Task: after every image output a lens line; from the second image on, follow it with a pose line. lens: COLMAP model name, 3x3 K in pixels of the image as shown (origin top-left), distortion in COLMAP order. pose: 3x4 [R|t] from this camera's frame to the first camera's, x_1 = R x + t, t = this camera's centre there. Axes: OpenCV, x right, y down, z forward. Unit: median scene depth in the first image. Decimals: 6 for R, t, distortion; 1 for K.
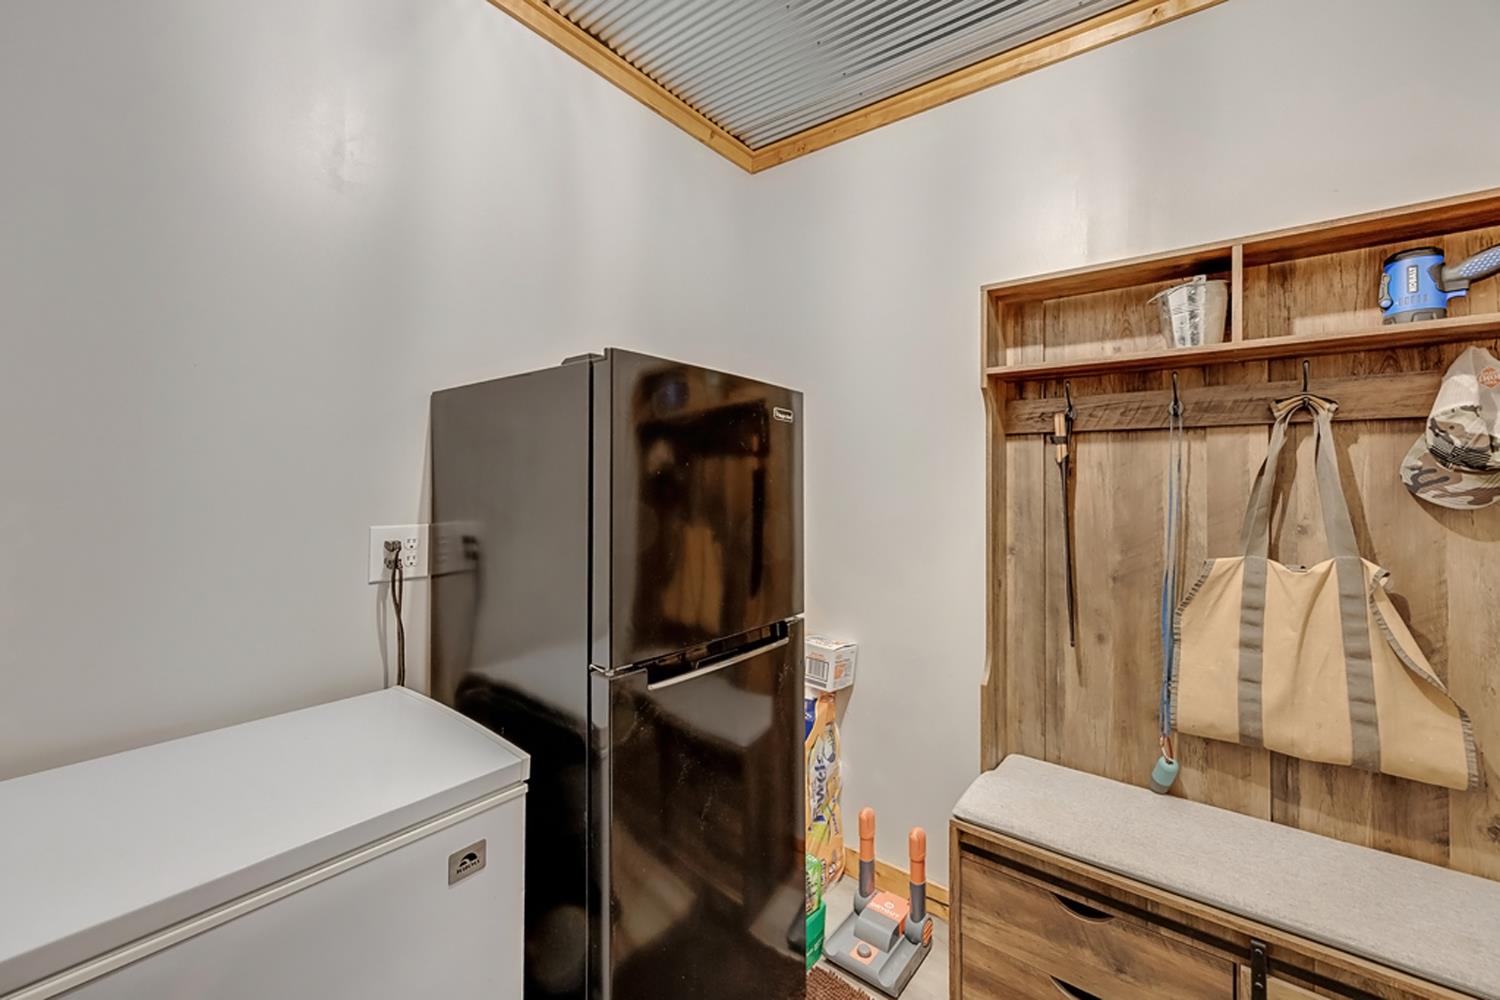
lens RADIAL K [[609.4, 0, 750.4], [0, 609.4, 489.7], [0, 0, 1]] dist [0.000403, 0.000114]
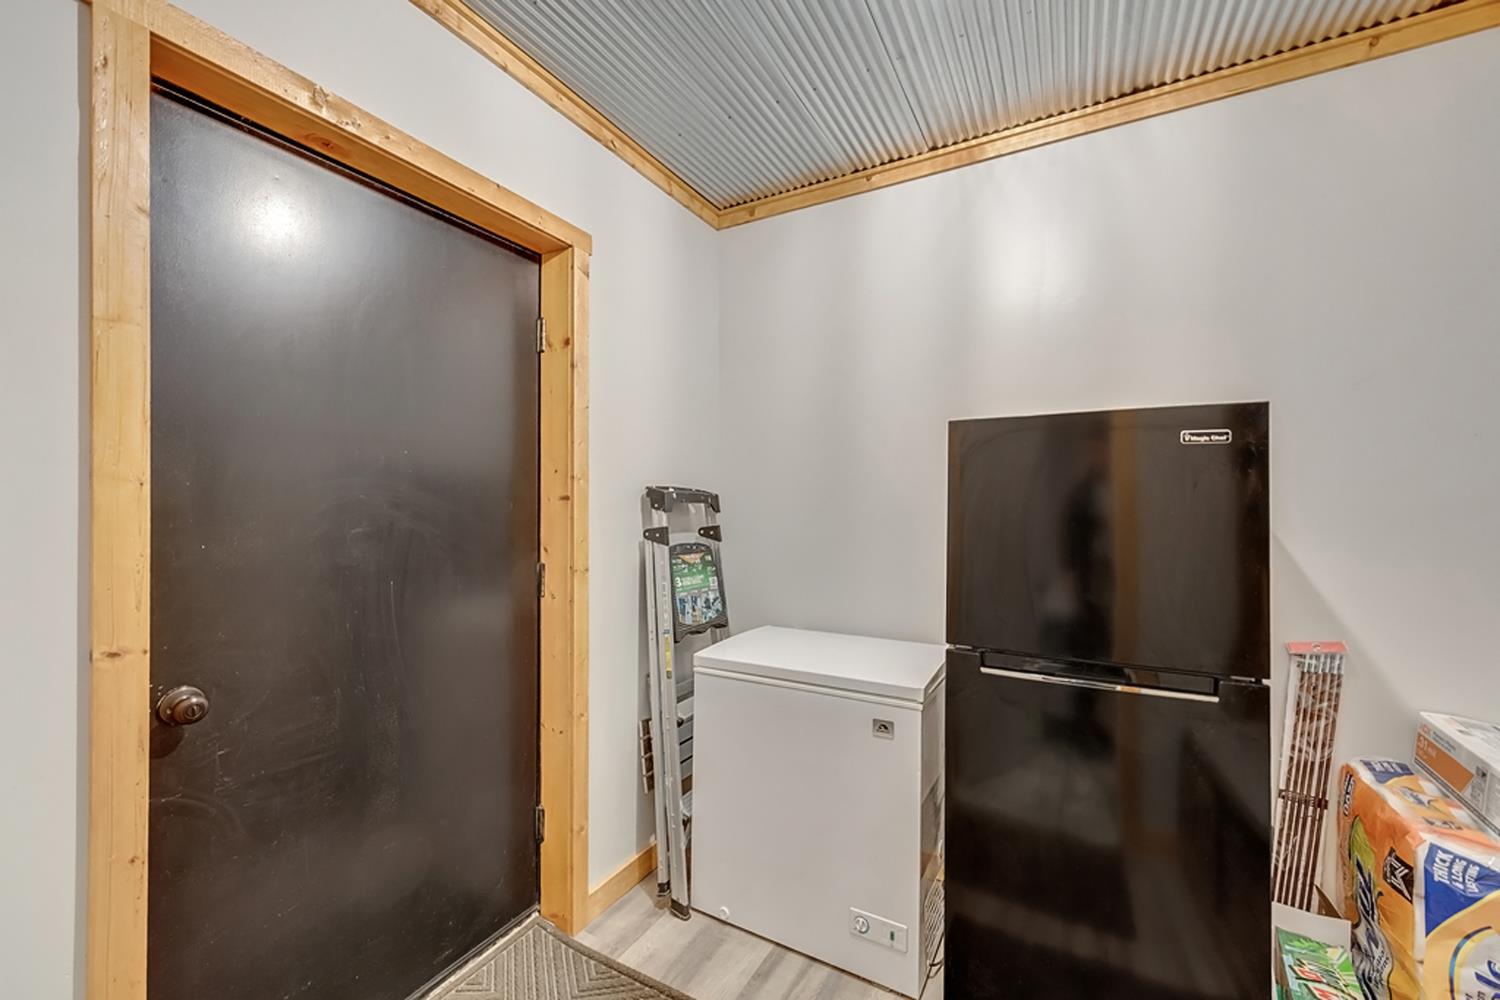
lens RADIAL K [[609.4, 0, 745.7], [0, 609.4, 503.6], [0, 0, 1]] dist [0.000403, 0.000114]
pose [[0.155250, -0.009719, -0.987827, 0.764399], [-0.012963, 0.999845, -0.011874, -0.007405], [0.987790, 0.014649, 0.155100, 0.203871]]
